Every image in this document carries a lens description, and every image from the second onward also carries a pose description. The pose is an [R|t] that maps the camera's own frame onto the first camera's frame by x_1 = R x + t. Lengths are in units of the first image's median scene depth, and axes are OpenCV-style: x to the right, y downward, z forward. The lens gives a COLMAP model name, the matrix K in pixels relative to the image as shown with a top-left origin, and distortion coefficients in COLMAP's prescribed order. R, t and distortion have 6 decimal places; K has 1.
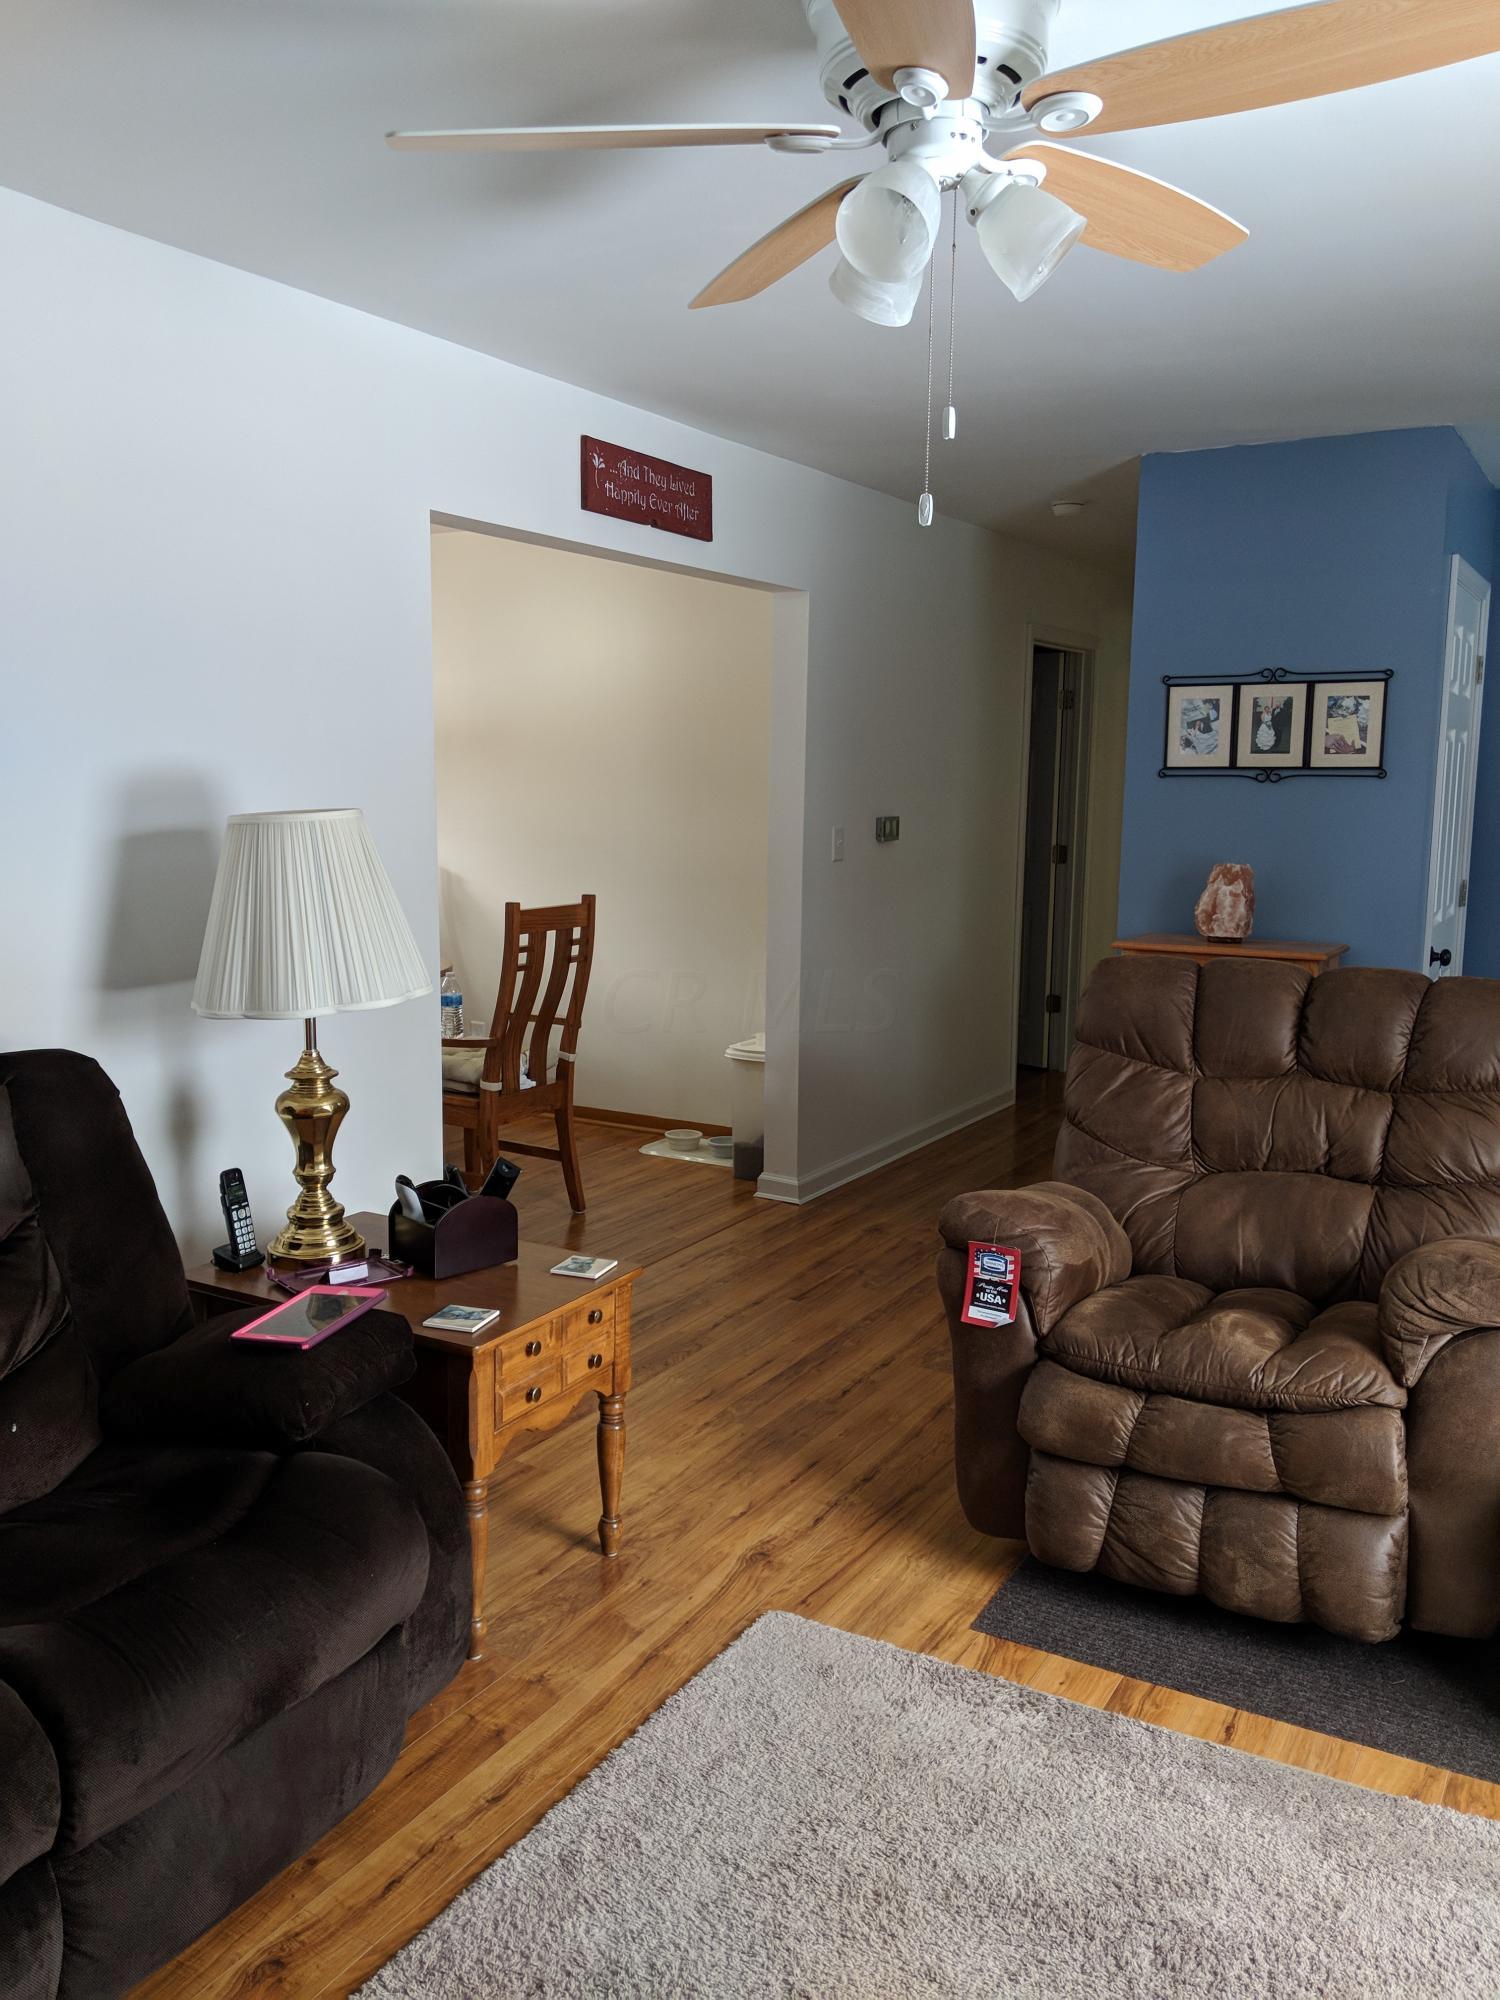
lens RADIAL K [[1629.7, 0, 750.0], [0, 1629.7, 1000.0], [0, 0, 1]] dist [0.086212, -0.001187]
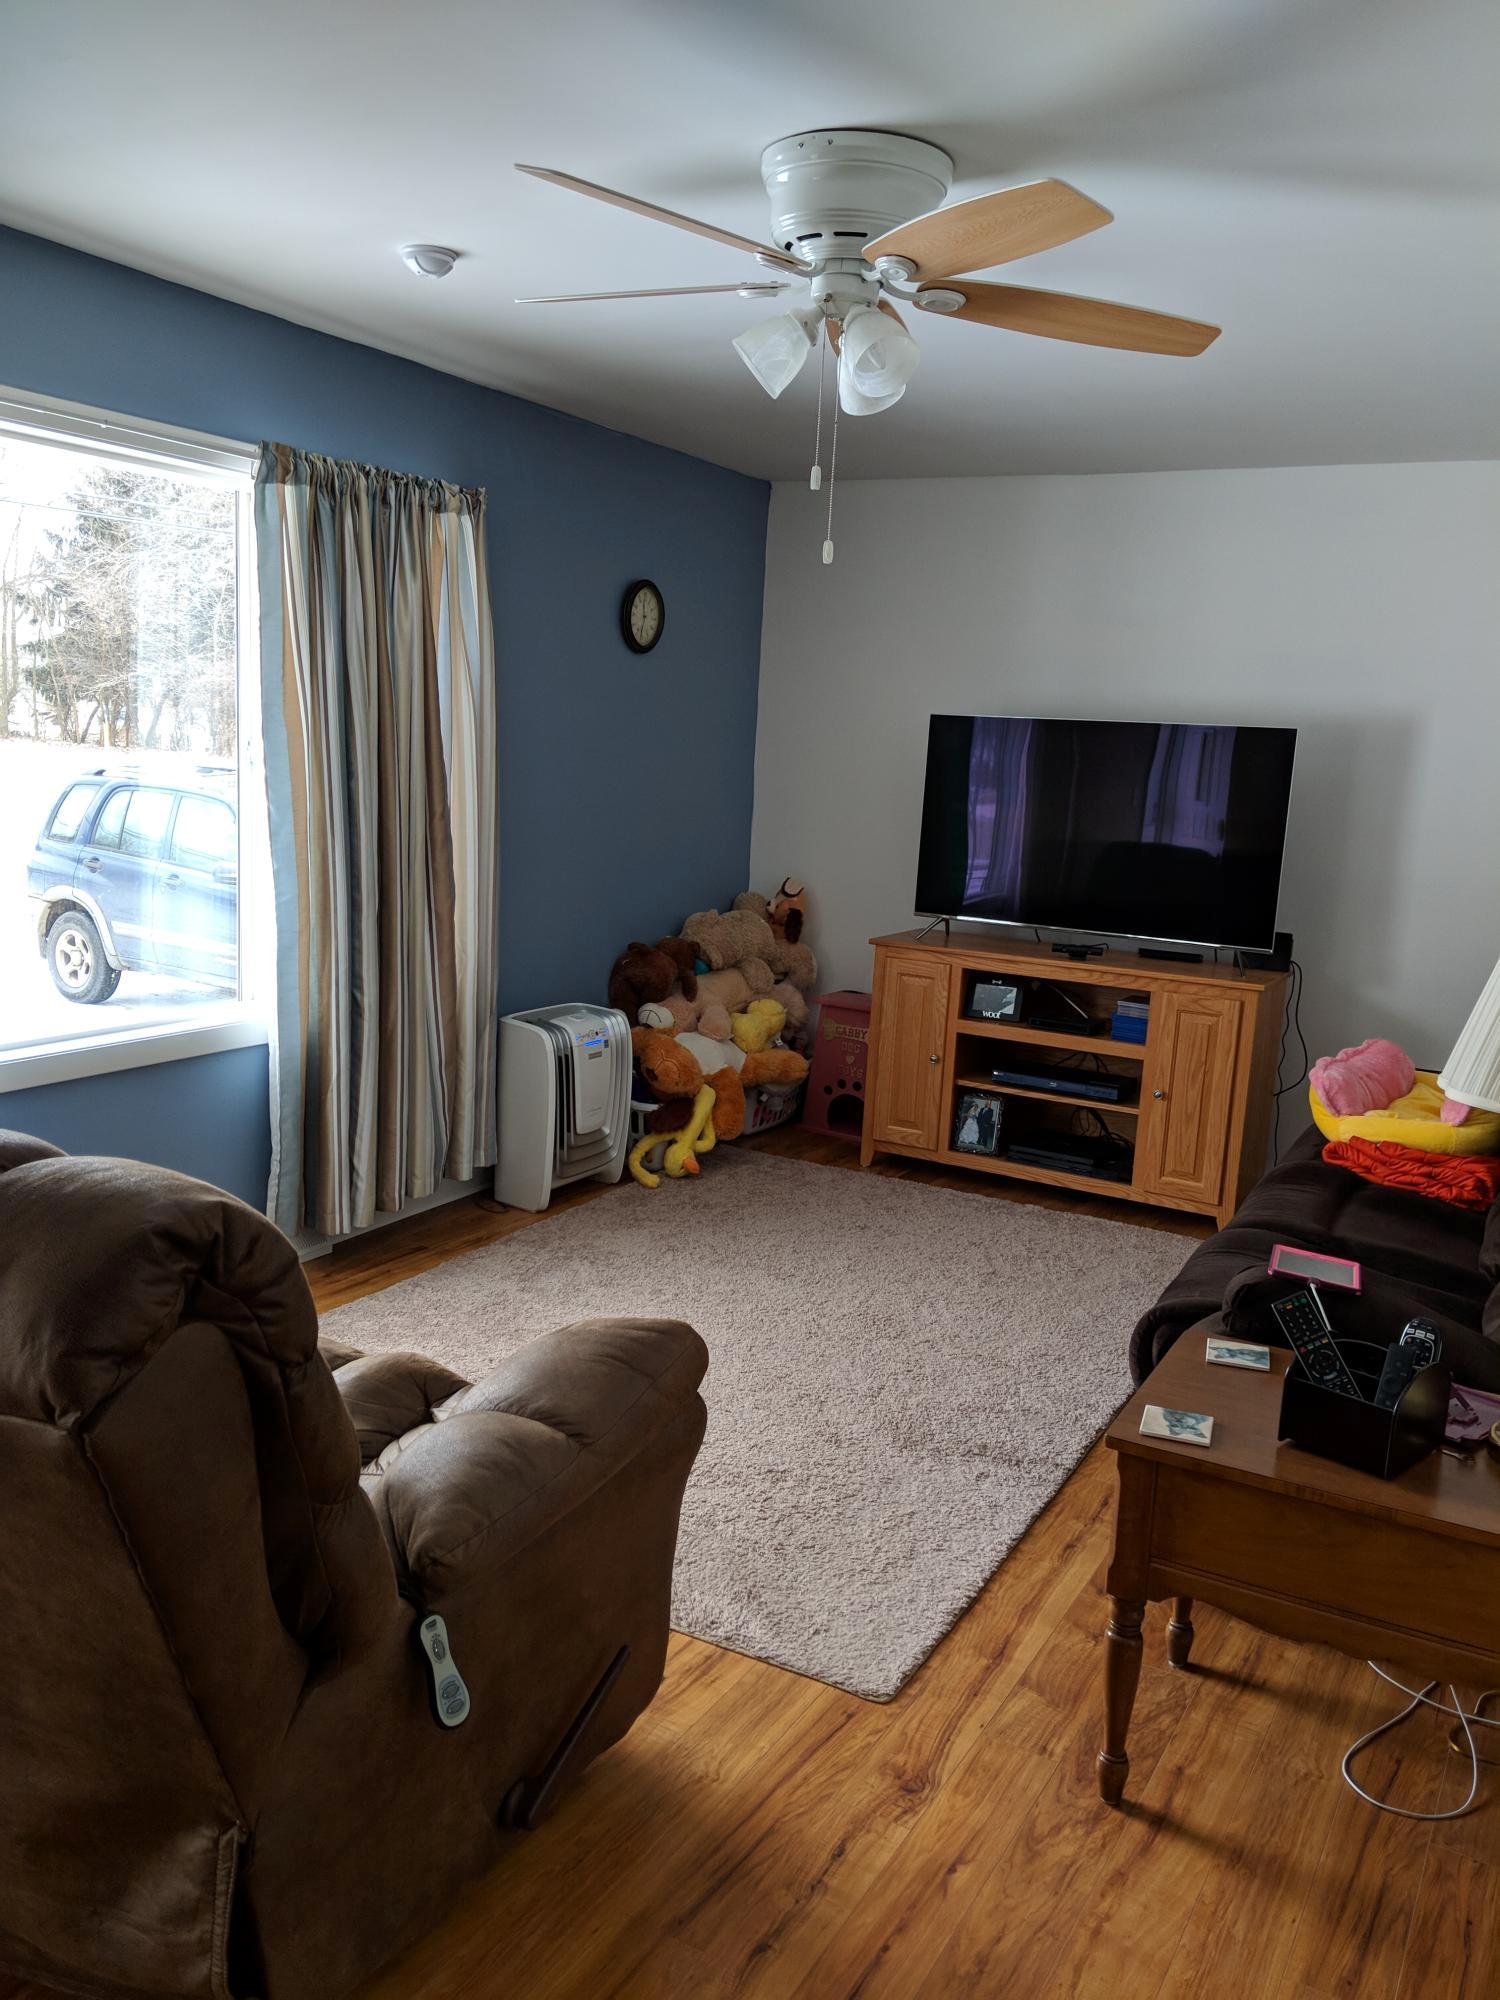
lens RADIAL K [[1629.7, 0, 750.0], [0, 1629.7, 1000.0], [0, 0, 1]] dist [0.086212, -0.001187]
pose [[-0.997640, -0.062886, -0.027555, 0.131191], [-0.068270, 0.951203, 0.300918, -0.246153], [0.007287, 0.302089, -0.953252, 1.703522]]
